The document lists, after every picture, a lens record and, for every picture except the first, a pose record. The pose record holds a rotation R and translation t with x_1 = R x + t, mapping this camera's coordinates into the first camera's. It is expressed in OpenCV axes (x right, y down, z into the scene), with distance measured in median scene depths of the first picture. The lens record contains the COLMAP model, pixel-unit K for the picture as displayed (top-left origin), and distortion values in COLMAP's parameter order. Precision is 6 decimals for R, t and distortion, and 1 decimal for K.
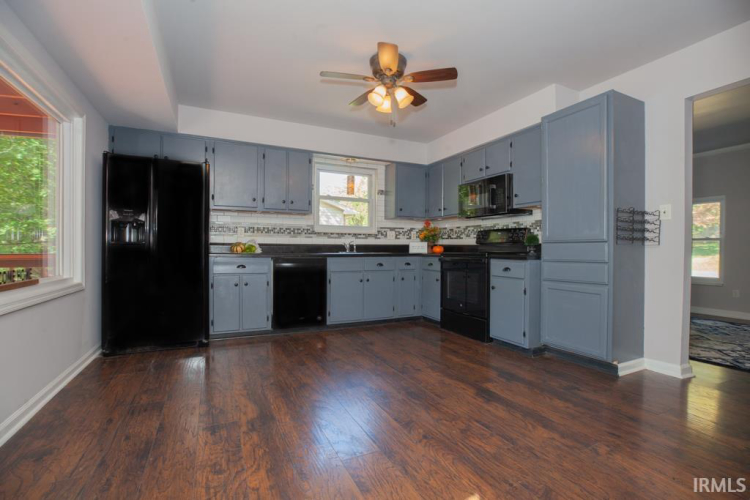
lens RADIAL K [[339.5, 0, 371.8], [0, 339.5, 250.2], [0, 0, 1]] dist [-0.038029, 0.003822]
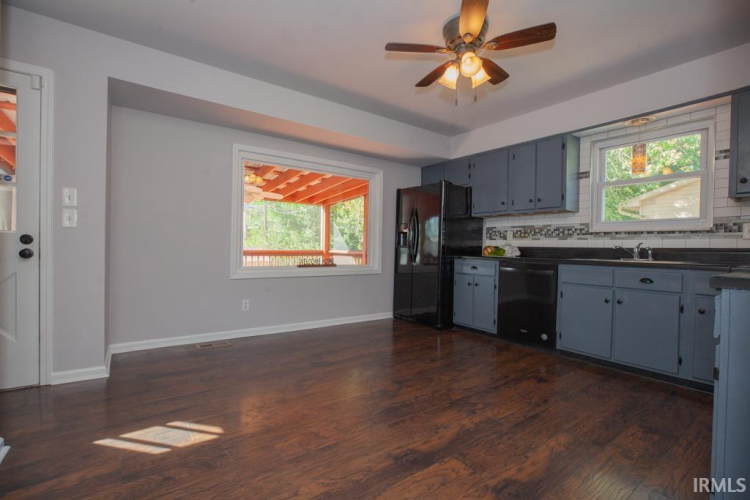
lens RADIAL K [[339.5, 0, 373.4], [0, 339.5, 251.7], [0, 0, 1]] dist [-0.038029, 0.003822]
pose [[0.184789, 0.009833, -0.982729, 0.591060], [-0.018341, 0.999810, 0.006555, -0.005362], [0.982607, 0.016813, 0.184935, 0.450780]]
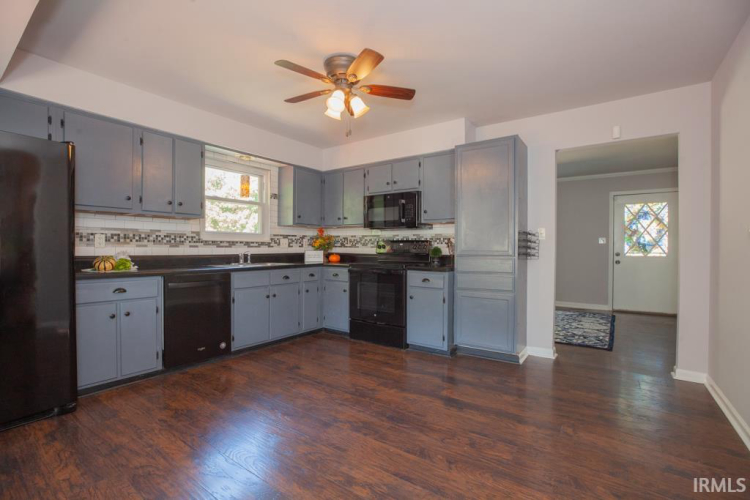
lens RADIAL K [[339.5, 0, 370.7], [0, 339.5, 251.7], [0, 0, 1]] dist [-0.038029, 0.003822]
pose [[0.879634, -0.005489, 0.475620, -0.235467], [0.001183, 0.999956, 0.009352, -0.039289], [-0.475650, -0.007663, 0.879601, 0.103204]]
